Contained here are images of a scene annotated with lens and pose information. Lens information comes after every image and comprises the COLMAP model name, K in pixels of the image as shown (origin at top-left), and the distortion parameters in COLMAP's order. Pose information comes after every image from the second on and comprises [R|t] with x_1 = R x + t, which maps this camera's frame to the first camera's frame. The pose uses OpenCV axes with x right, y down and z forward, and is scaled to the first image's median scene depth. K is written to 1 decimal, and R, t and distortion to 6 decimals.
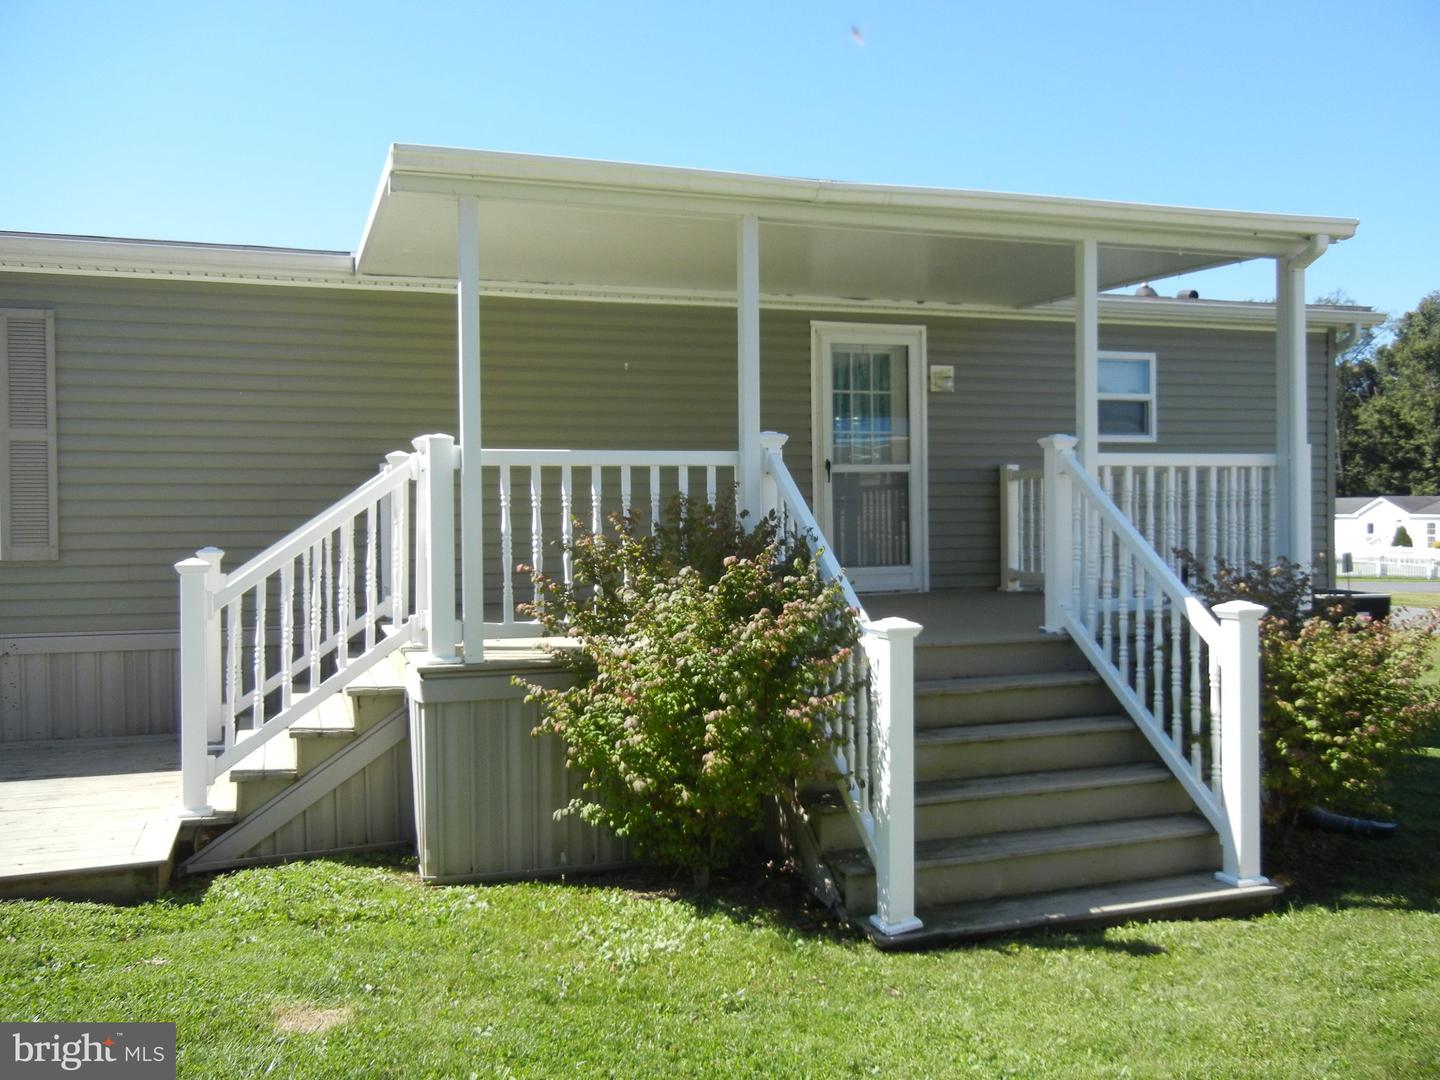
lens RADIAL K [[1287.9, 0, 723.8], [0, 1287.9, 545.5], [0, 0, 1]] dist [0.014021, 0.003866]
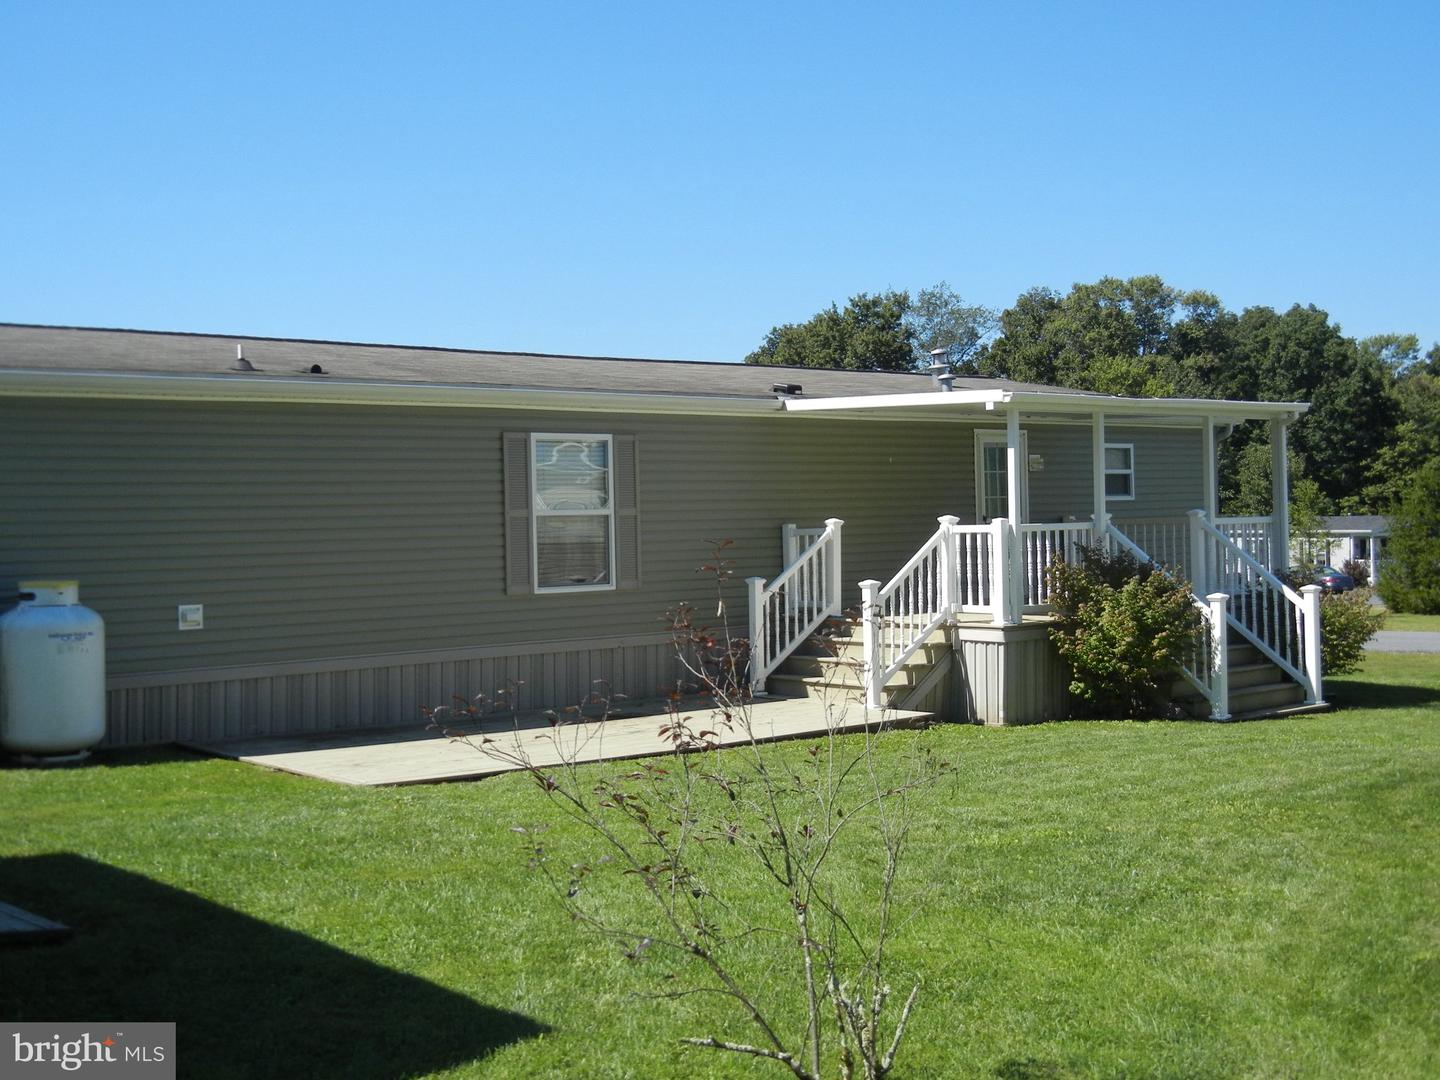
lens RADIAL K [[1885.6, 0, 718.0], [0, 1885.6, 536.1], [0, 0, 1]] dist [-0.017159, 0.000000]
pose [[0.929023, -0.016633, 0.369647, -1.378594], [0.026318, 0.999429, -0.021175, -0.001306], [-0.369084, 0.029400, 0.928931, -1.319314]]
